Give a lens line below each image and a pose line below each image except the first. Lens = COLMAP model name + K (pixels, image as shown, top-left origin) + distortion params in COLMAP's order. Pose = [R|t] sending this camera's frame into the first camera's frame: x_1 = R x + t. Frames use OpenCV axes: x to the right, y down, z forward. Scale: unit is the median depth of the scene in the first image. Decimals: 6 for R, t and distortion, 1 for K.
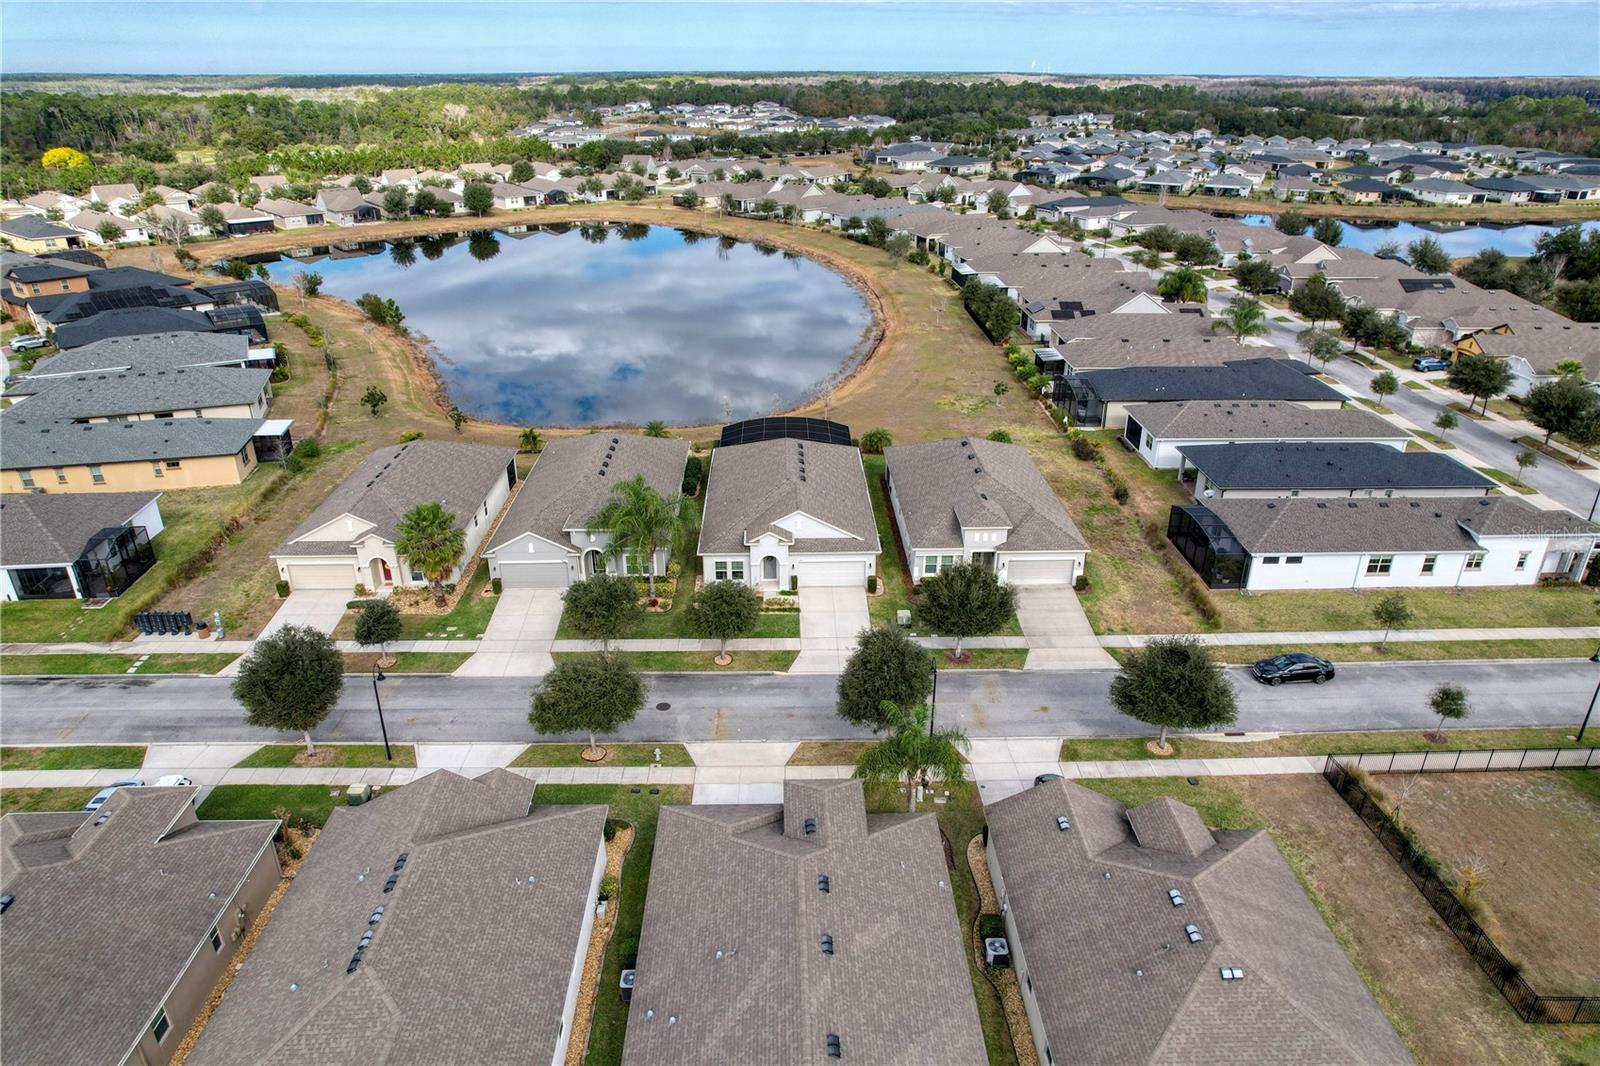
lens RADIAL K [[1027.0, 0, 804.7], [0, 1027.0, 538.4], [0, 0, 1]] dist [-0.083332, 0.075515]
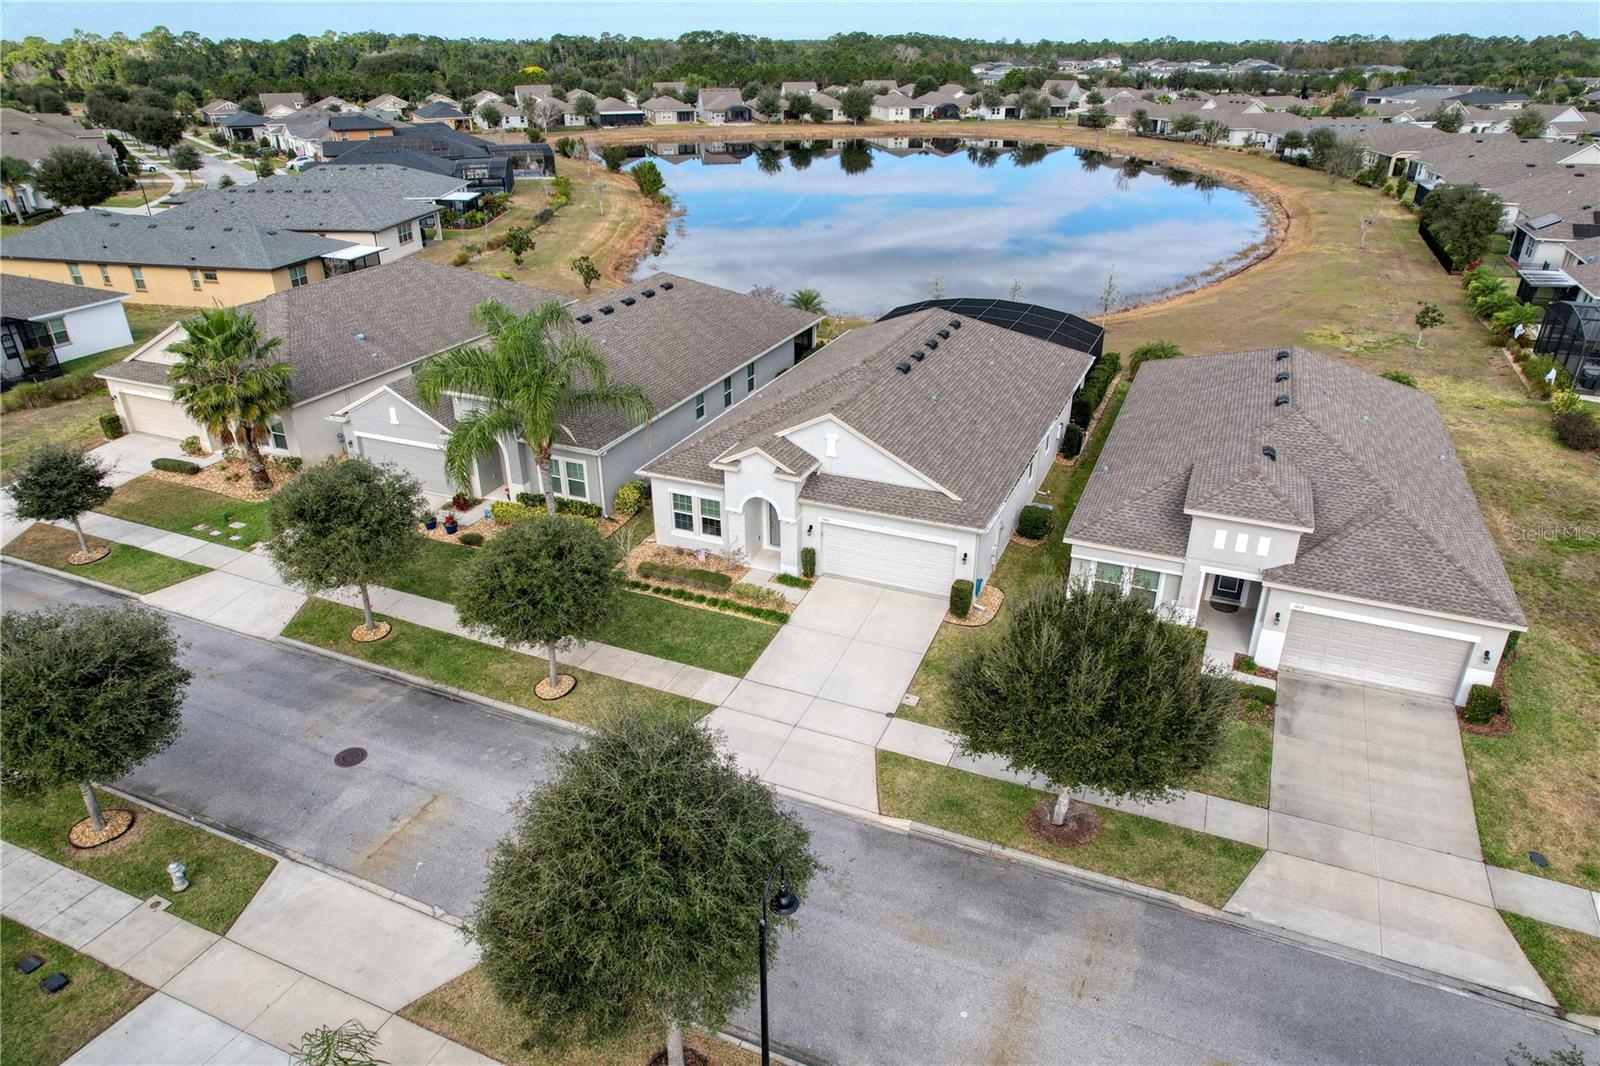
lens RADIAL K [[1027.0, 0, 804.7], [0, 1027.0, 538.4], [0, 0, 1]] dist [-0.083332, 0.075515]
pose [[0.907661, 0.182665, -0.377869, 0.139296], [-0.174337, 0.983066, 0.056457, 0.003776], [0.381783, 0.014632, 0.924136, 0.448913]]
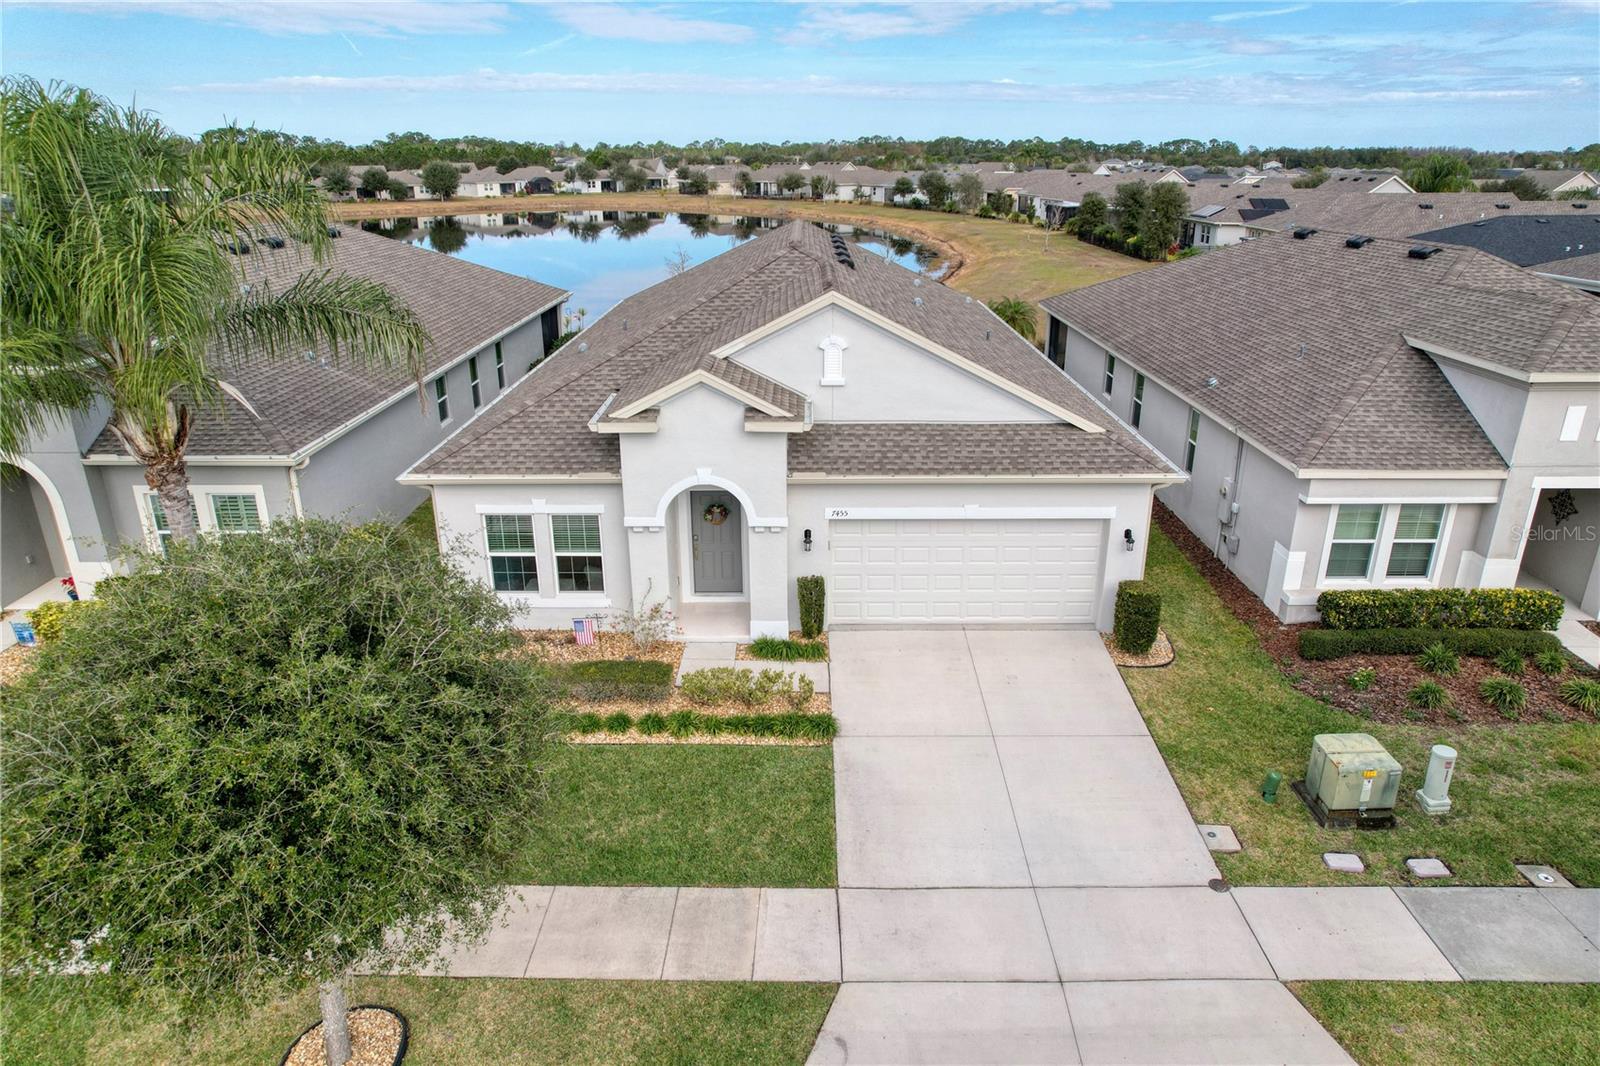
lens RADIAL K [[1027.0, 0, 804.7], [0, 1027.0, 538.4], [0, 0, 1]] dist [-0.083332, 0.075515]
pose [[0.999562, 0.008477, -0.028341, -0.004148], [-0.010548, 0.997221, -0.073749, 0.036712], [0.027637, 0.074016, 0.996874, 0.621529]]
